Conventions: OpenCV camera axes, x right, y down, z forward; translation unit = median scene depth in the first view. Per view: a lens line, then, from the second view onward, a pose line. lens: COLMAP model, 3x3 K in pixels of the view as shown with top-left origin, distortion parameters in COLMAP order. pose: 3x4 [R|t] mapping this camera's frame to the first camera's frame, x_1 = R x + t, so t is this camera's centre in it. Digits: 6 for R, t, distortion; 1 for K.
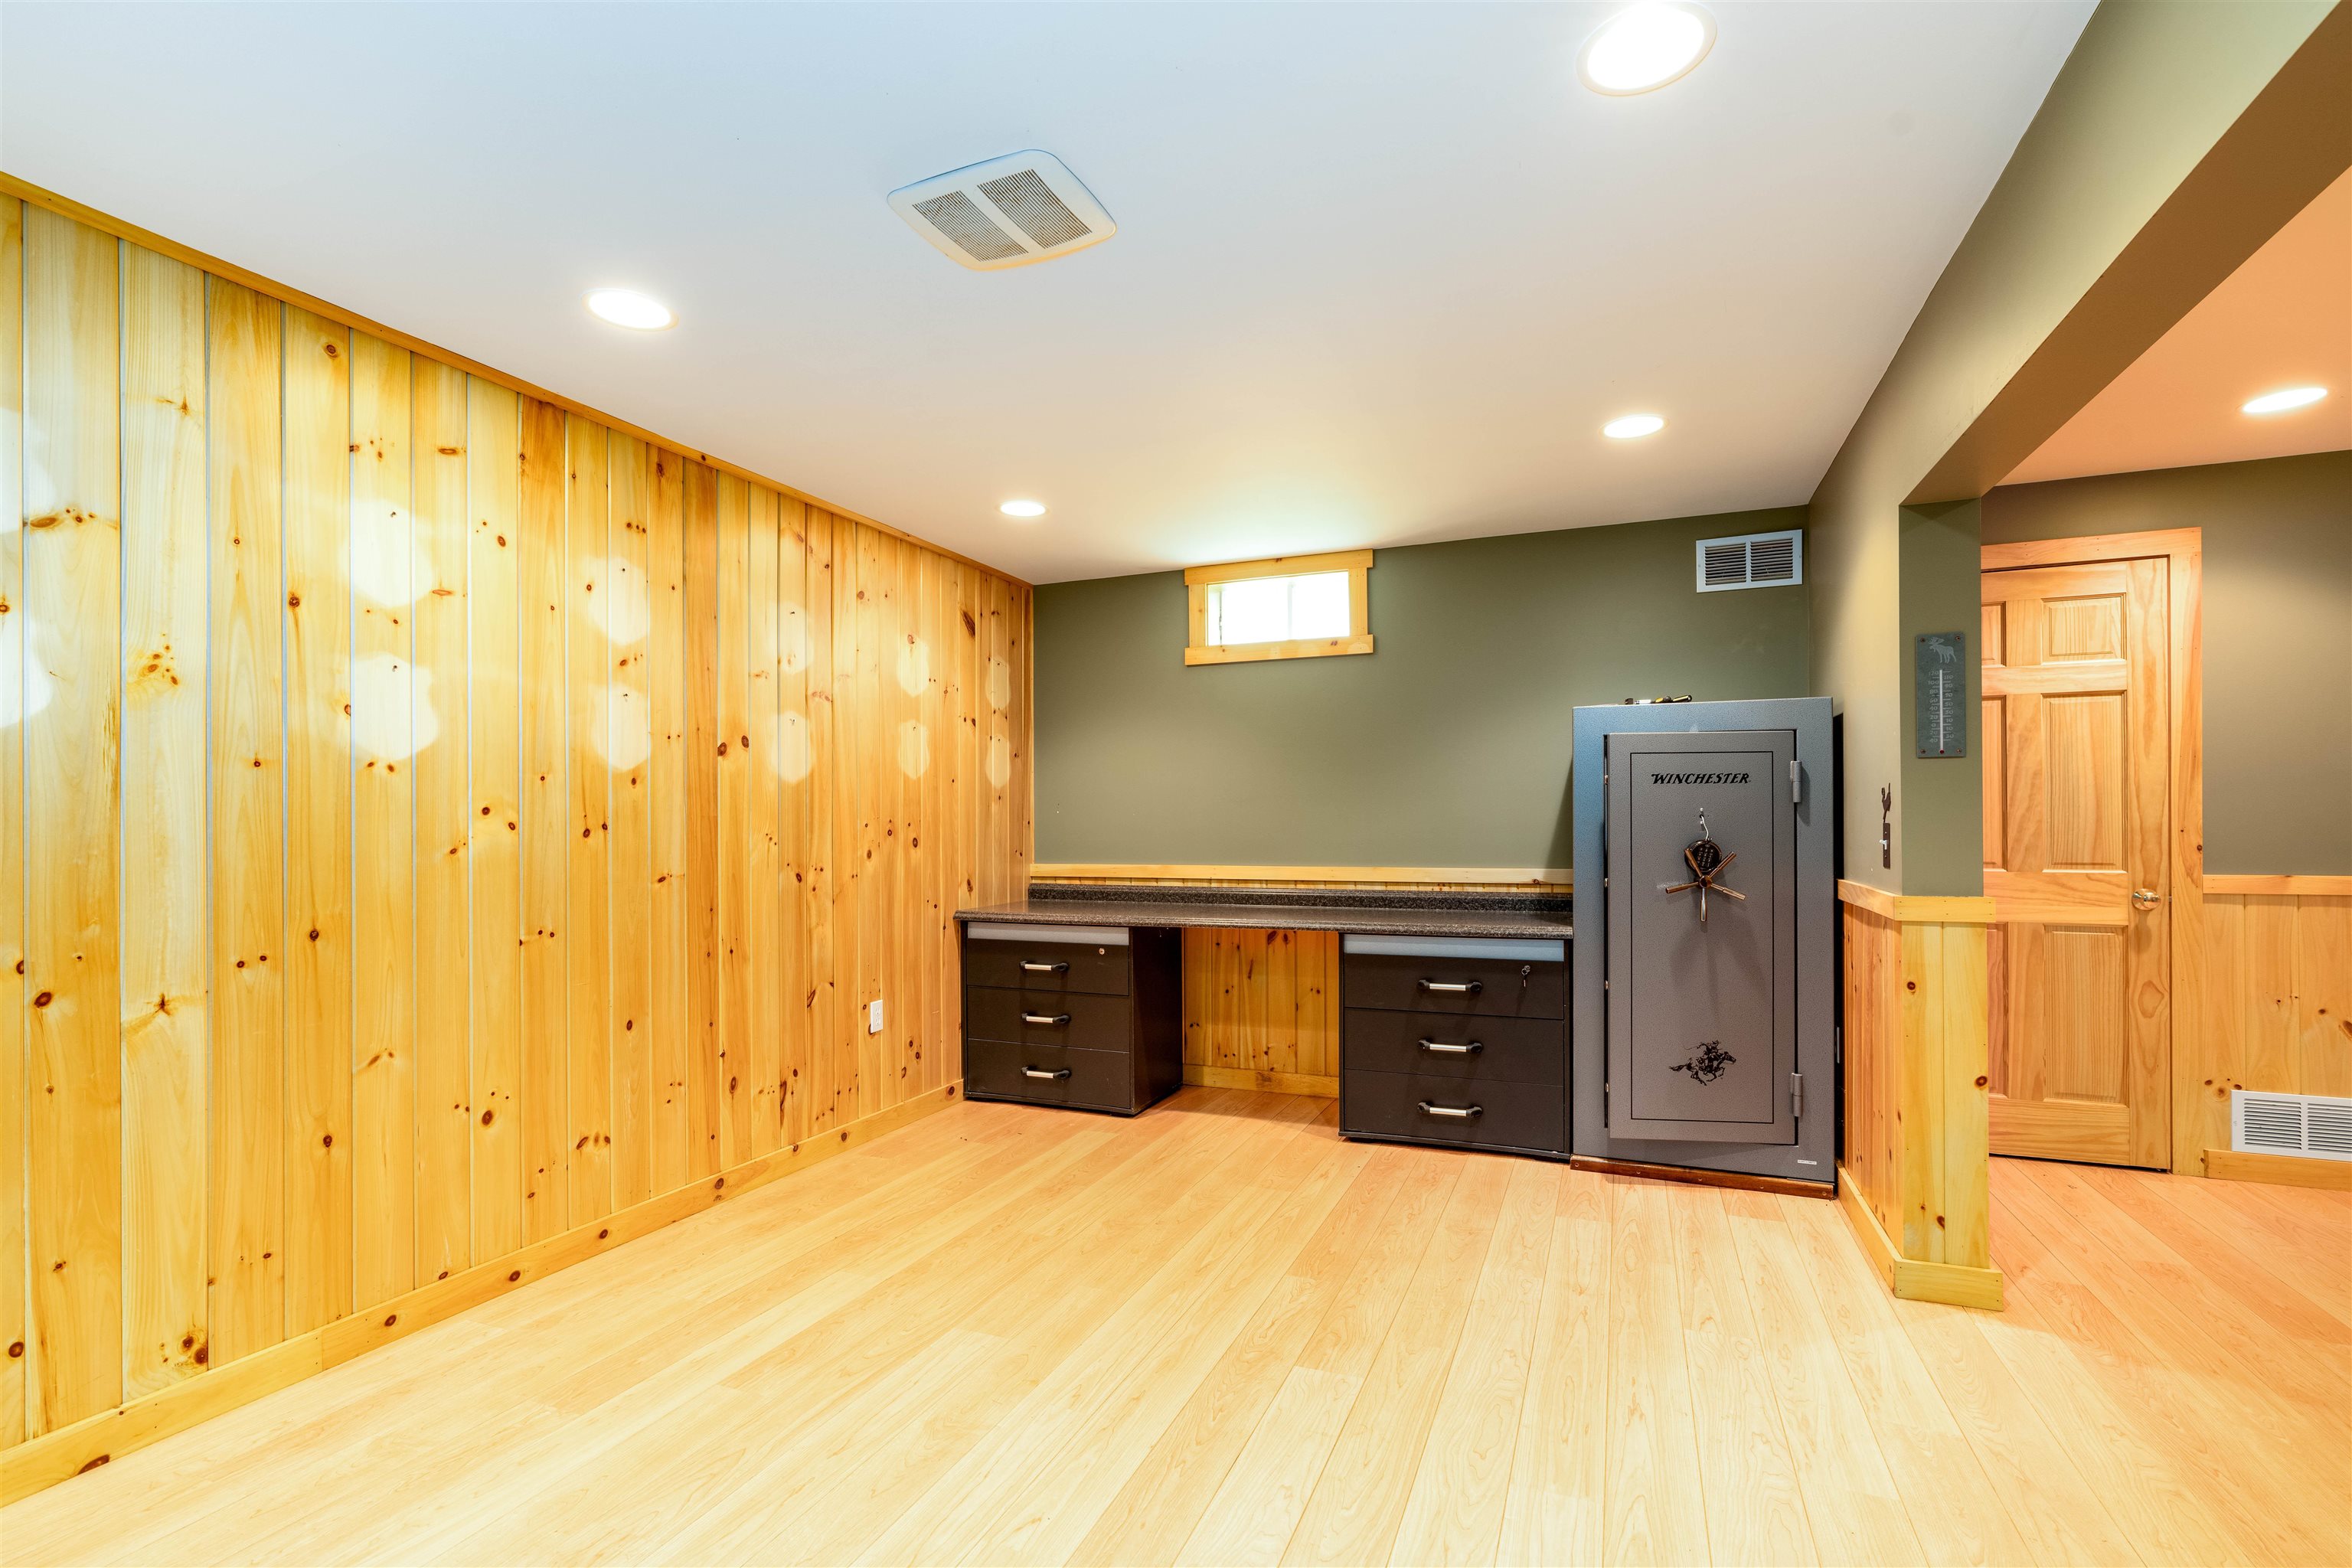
lens RADIAL K [[1069.8, 0, 1185.0], [0, 1069.8, 820.0], [0, 0, 1]] dist [-0.000756, 0.000256]
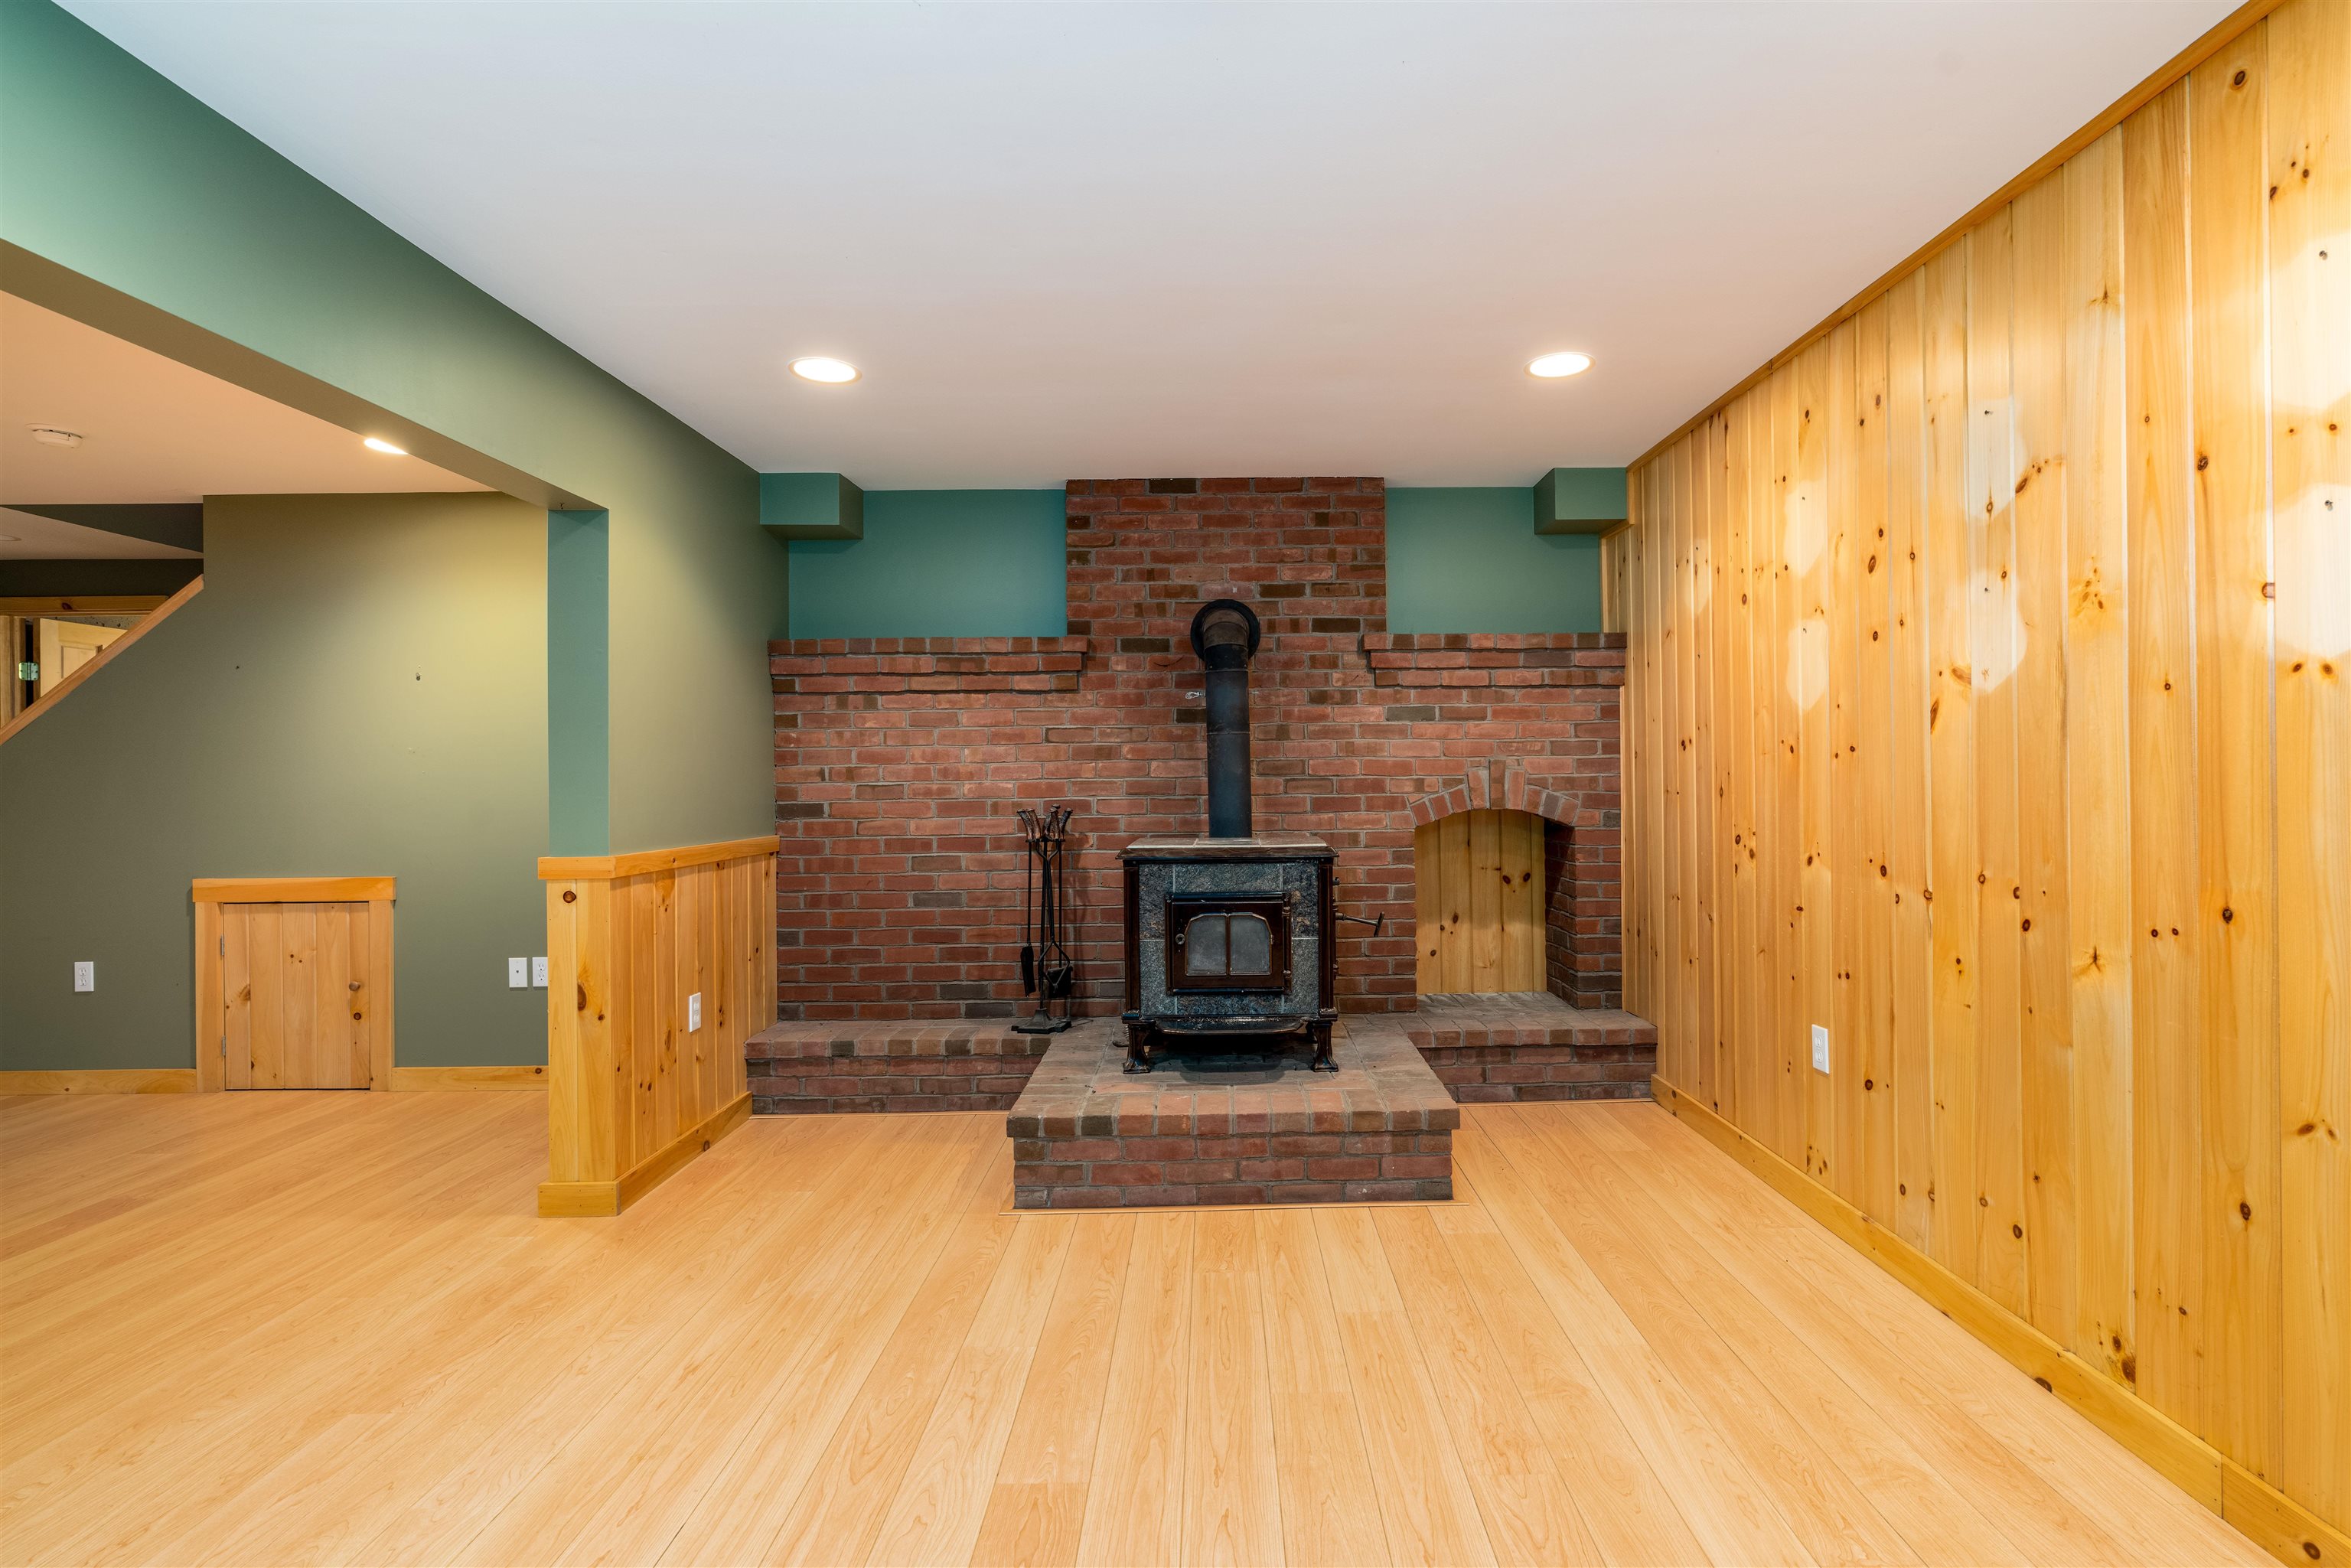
lens RADIAL K [[1099.9, 0, 1216.5], [0, 1099.9, 779.4], [0, 0, 1]] dist [-0.001899, 0.000439]
pose [[-0.923450, 0.016459, -0.383366, 0.096248], [0.017784, 0.999842, 0.000089, 0.003723], [0.383307, -0.006736, -0.923596, 1.398292]]
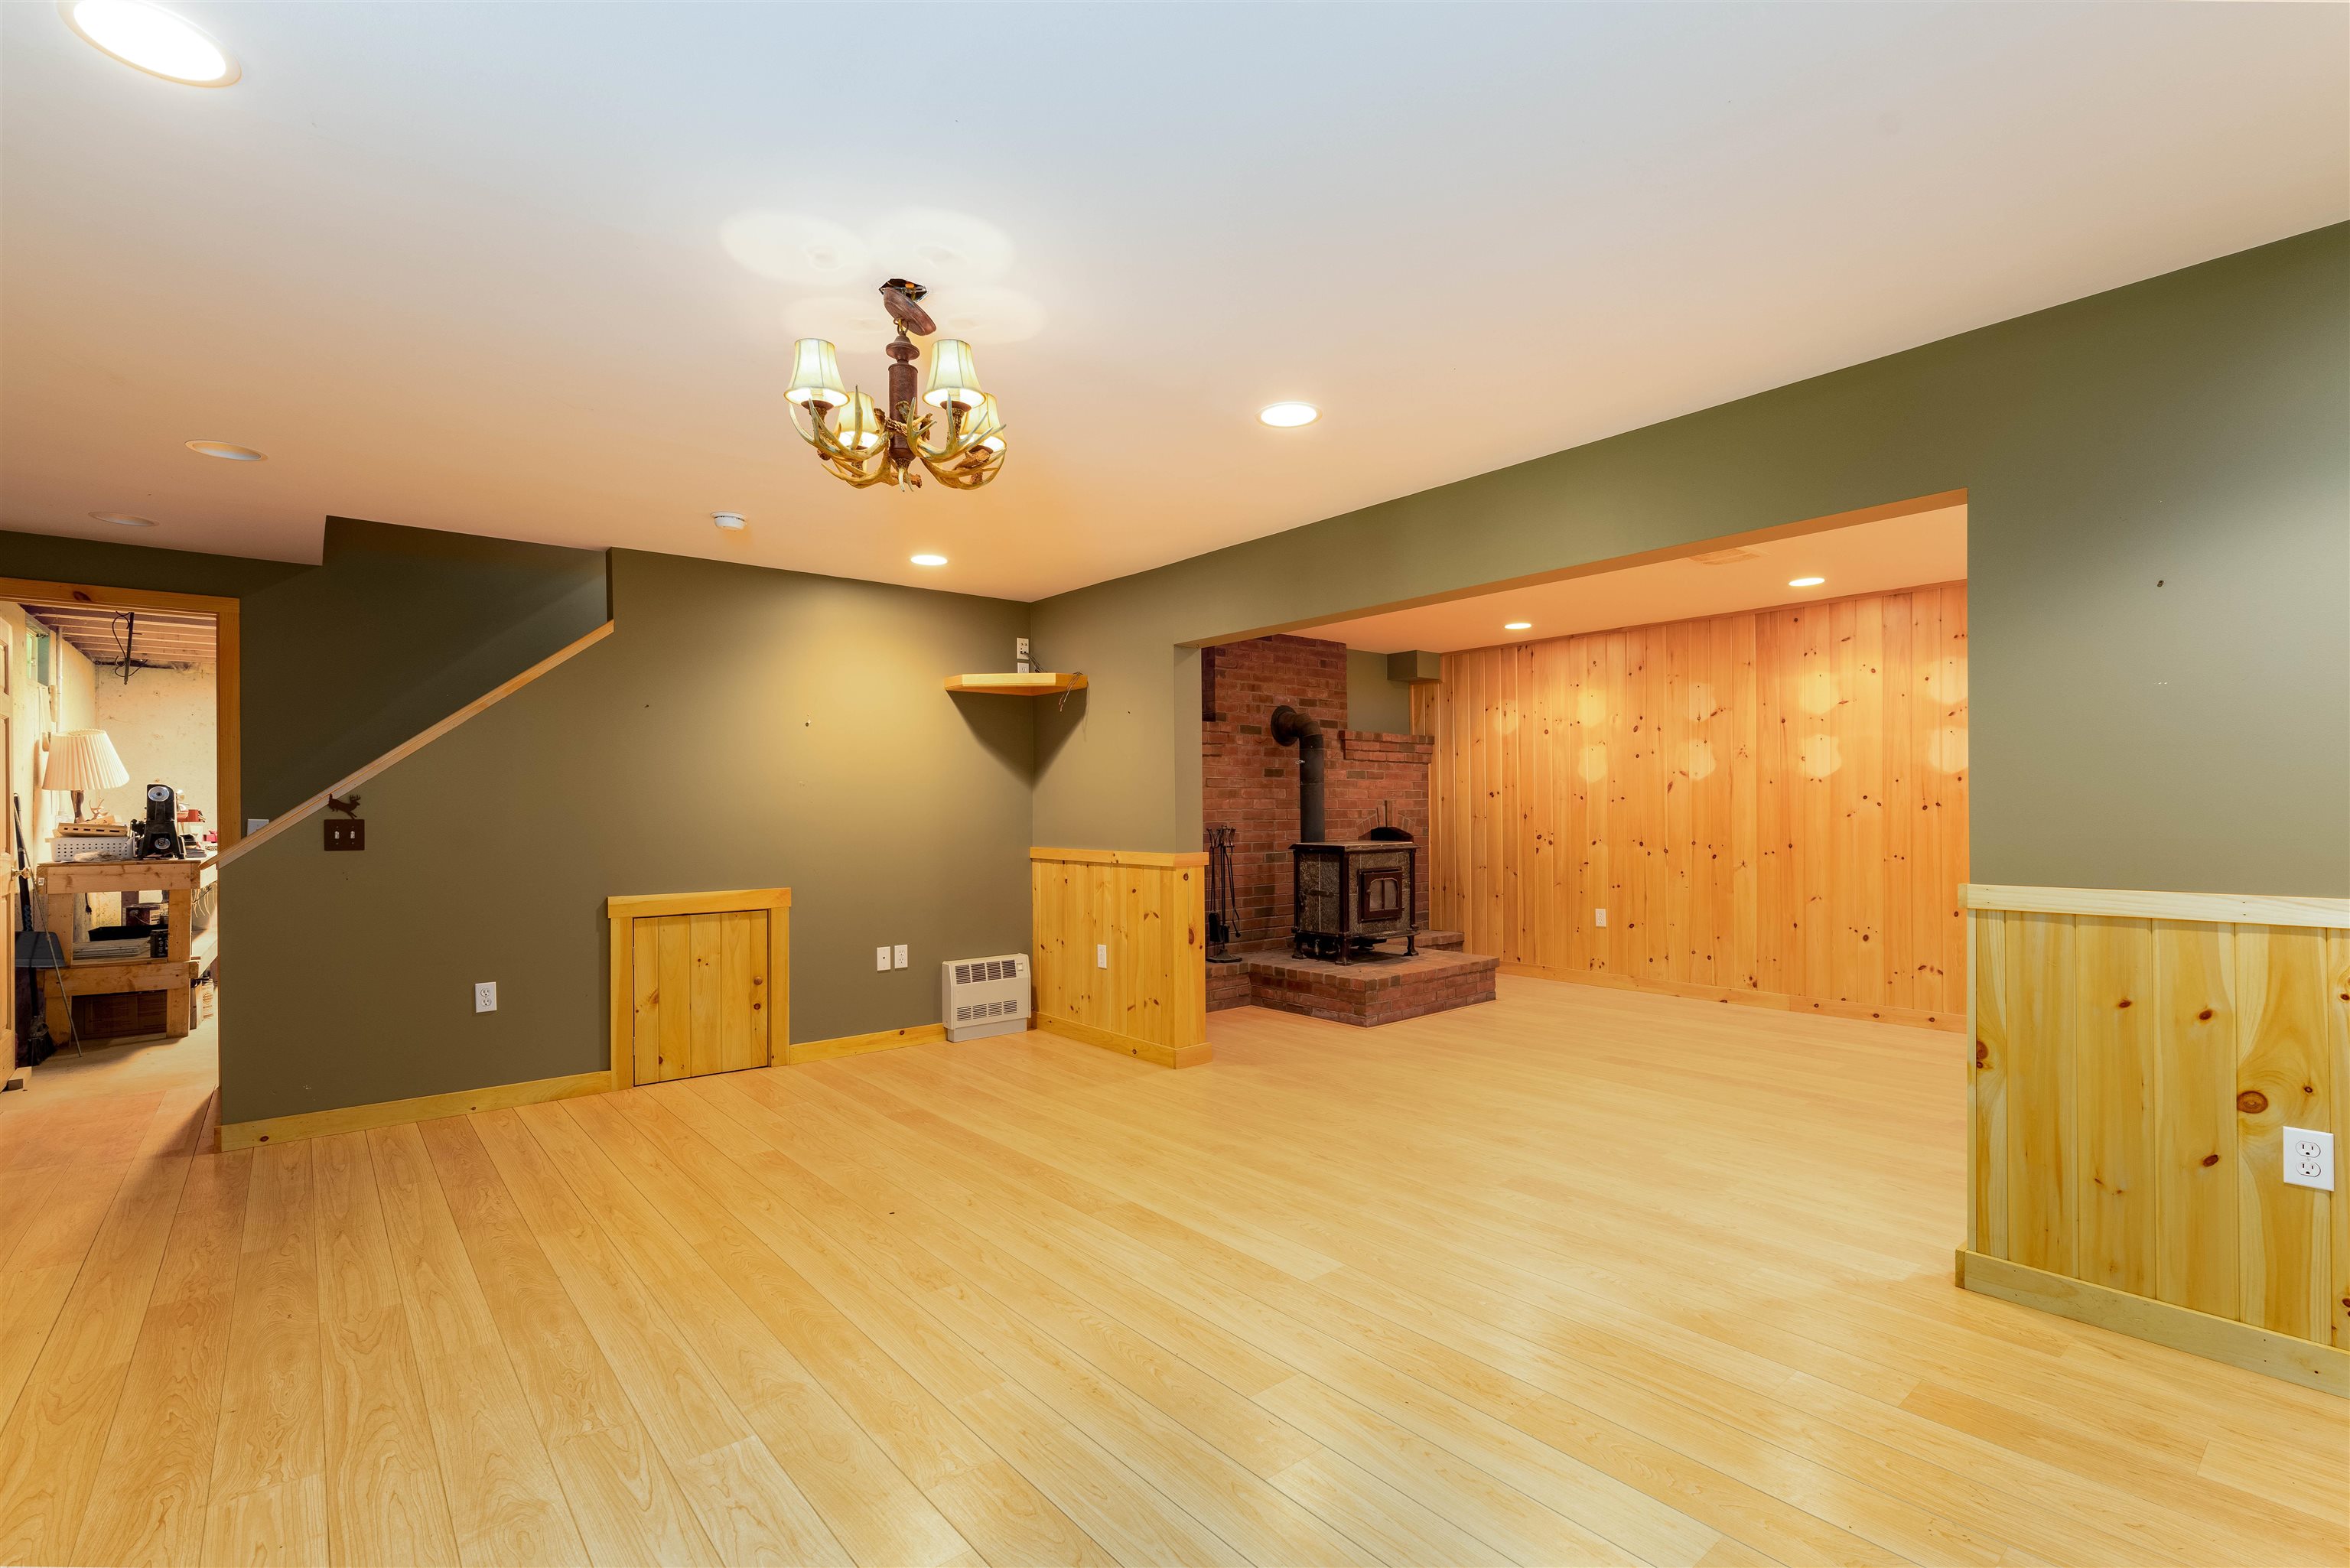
lens RADIAL K [[1068.8, 0, 1184.0], [0, 1068.8, 820.0], [0, 0, 1]] dist [-0.000756, 0.000256]
pose [[-0.469716, 0.017745, -0.882639, 2.176672], [0.014054, 0.999822, 0.012621, -0.010606], [0.882706, -0.006476, -0.469881, 0.901756]]
